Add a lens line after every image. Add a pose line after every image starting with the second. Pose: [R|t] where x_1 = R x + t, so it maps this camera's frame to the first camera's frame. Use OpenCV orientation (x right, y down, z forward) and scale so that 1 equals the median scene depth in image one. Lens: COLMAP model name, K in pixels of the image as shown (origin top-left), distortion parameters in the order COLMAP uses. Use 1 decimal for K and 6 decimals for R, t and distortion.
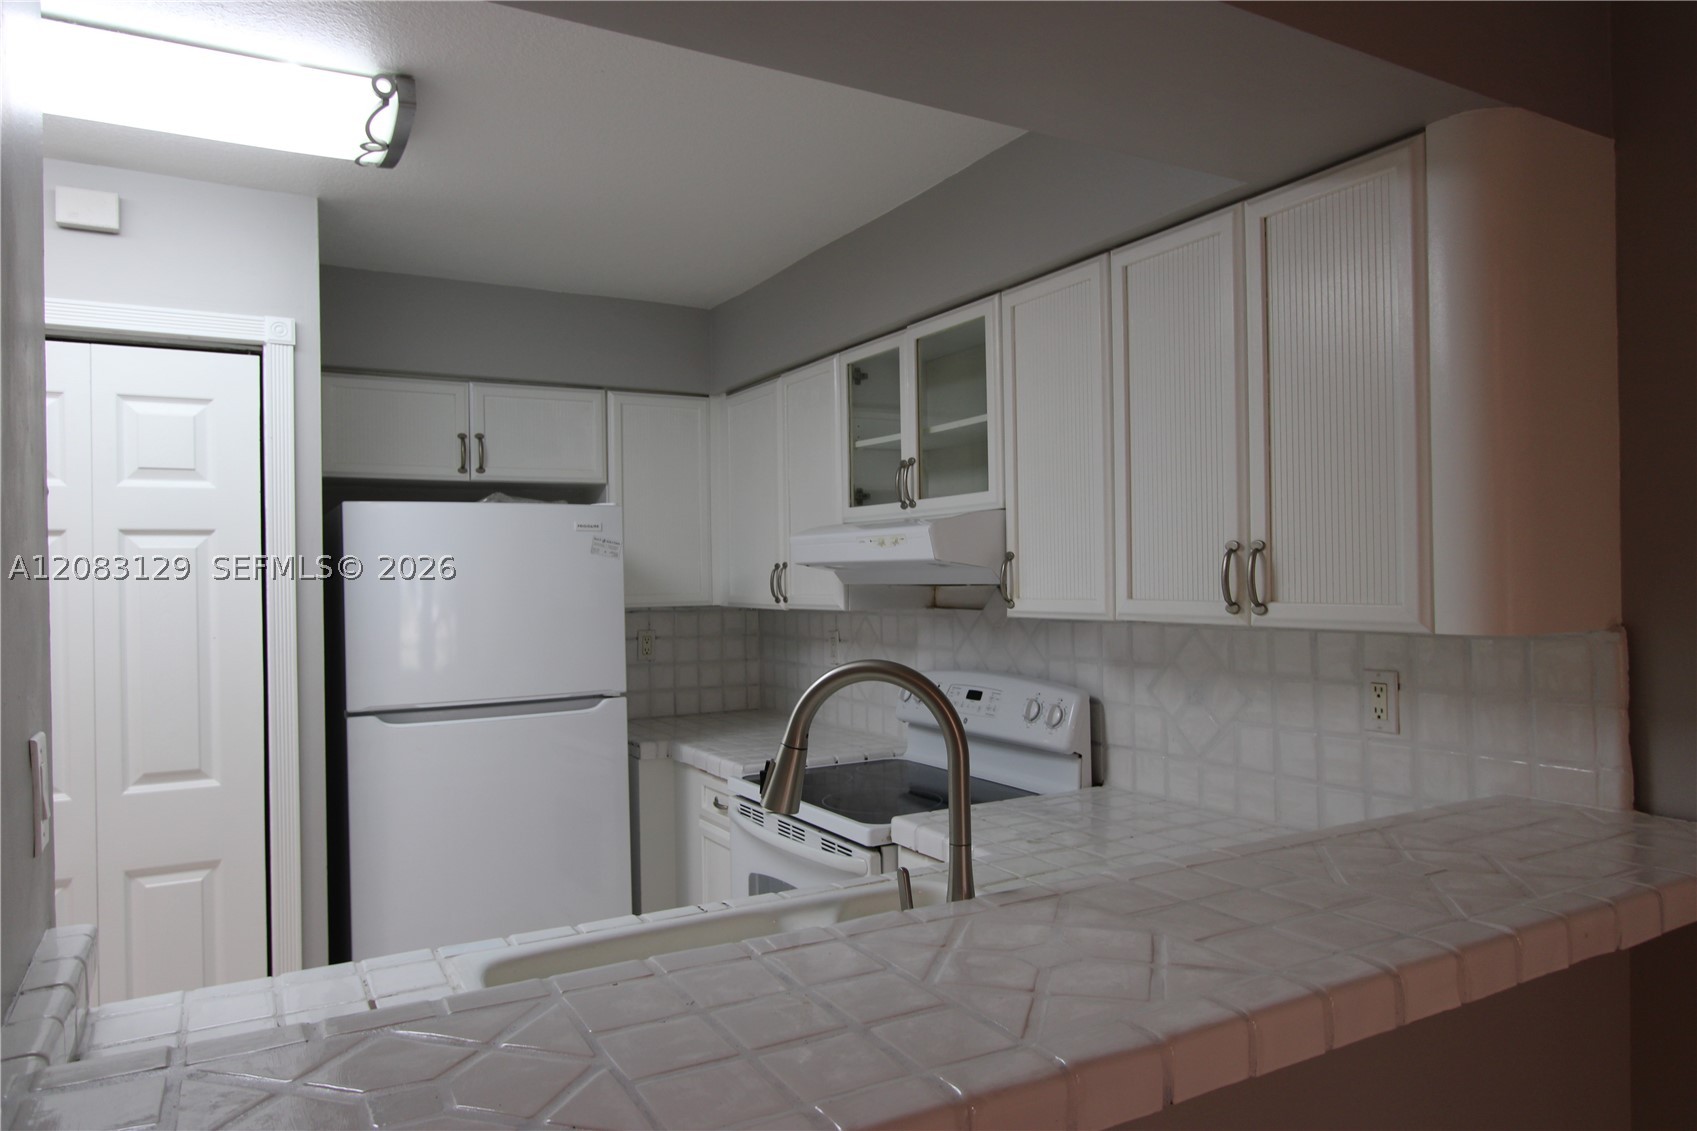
lens RADIAL K [[1095.2, 0, 848.2], [0, 1095.2, 573.6], [0, 0, 1]] dist [-0.028980, 0.001913]
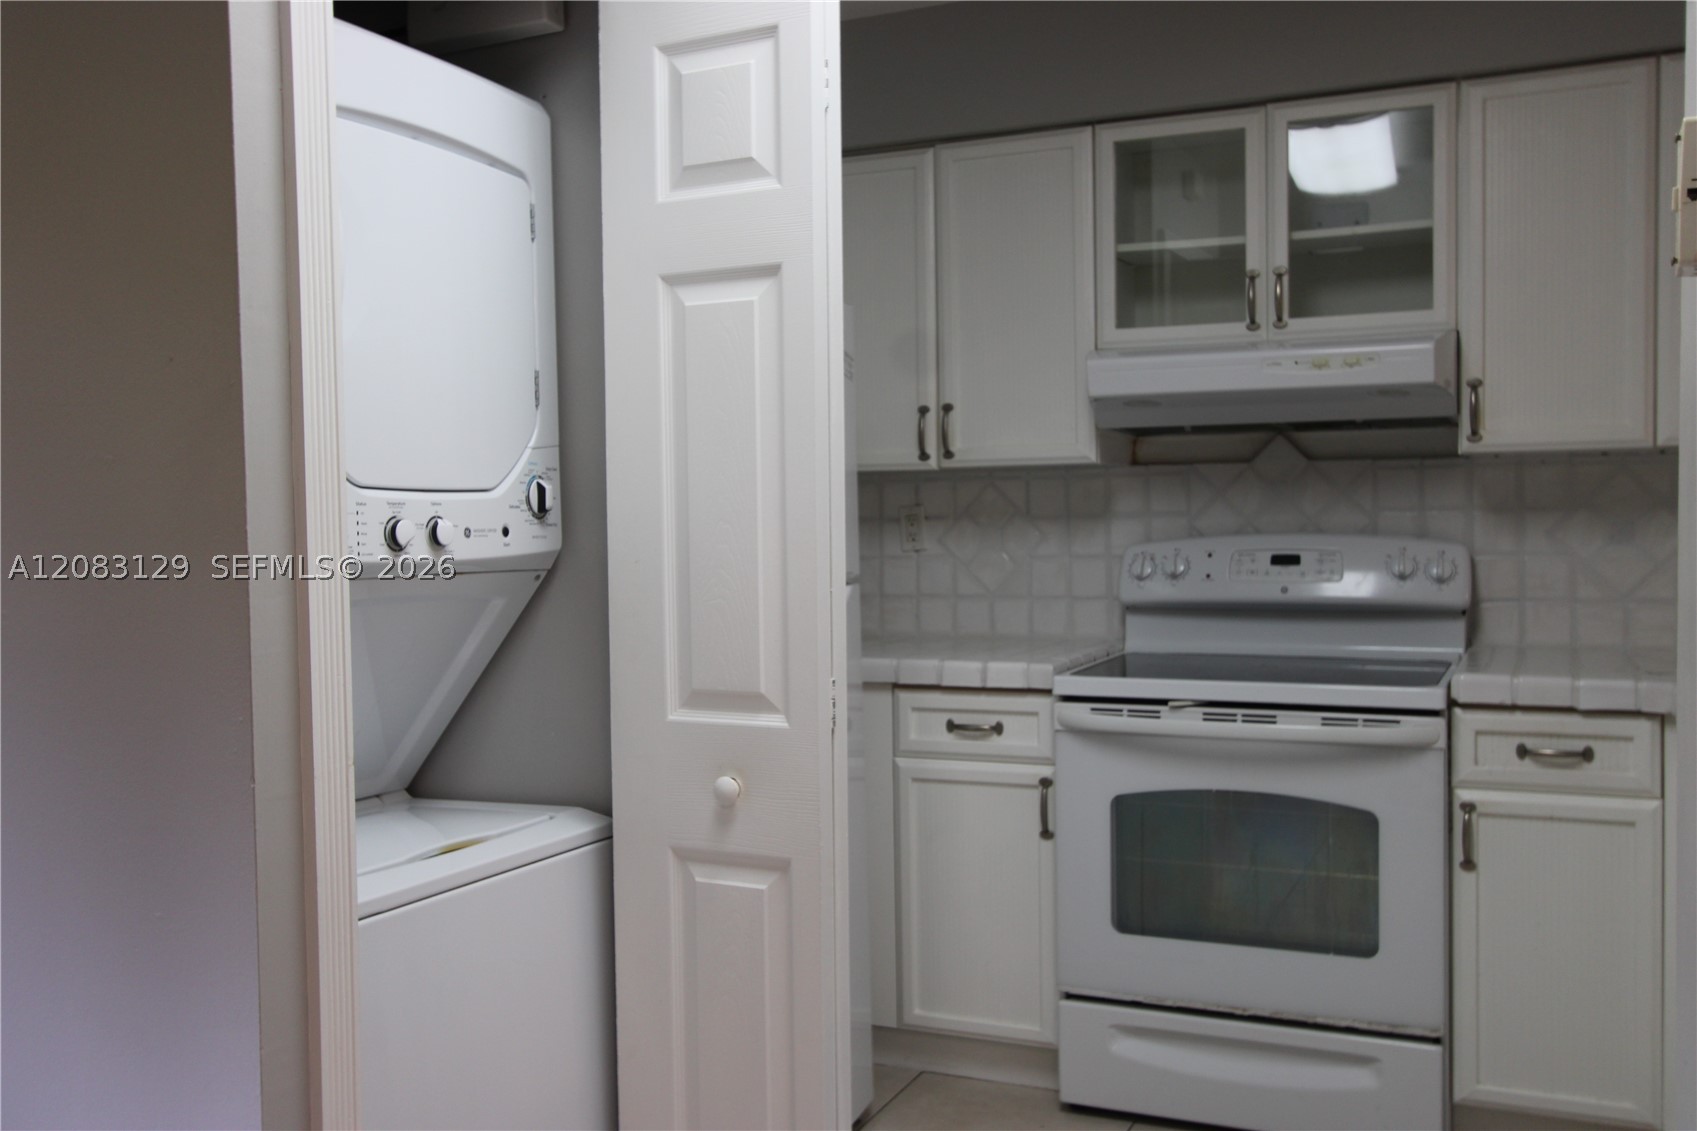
lens RADIAL K [[1571.9, 0, 848.5], [0, 1571.9, 565.5], [0, 0, 1]] dist [0.000069, 0.009191]
pose [[0.817191, -0.019148, 0.576048, -0.887602], [0.002009, 0.999537, 0.030374, 0.081275], [-0.576363, -0.023664, 0.816851, 0.216230]]
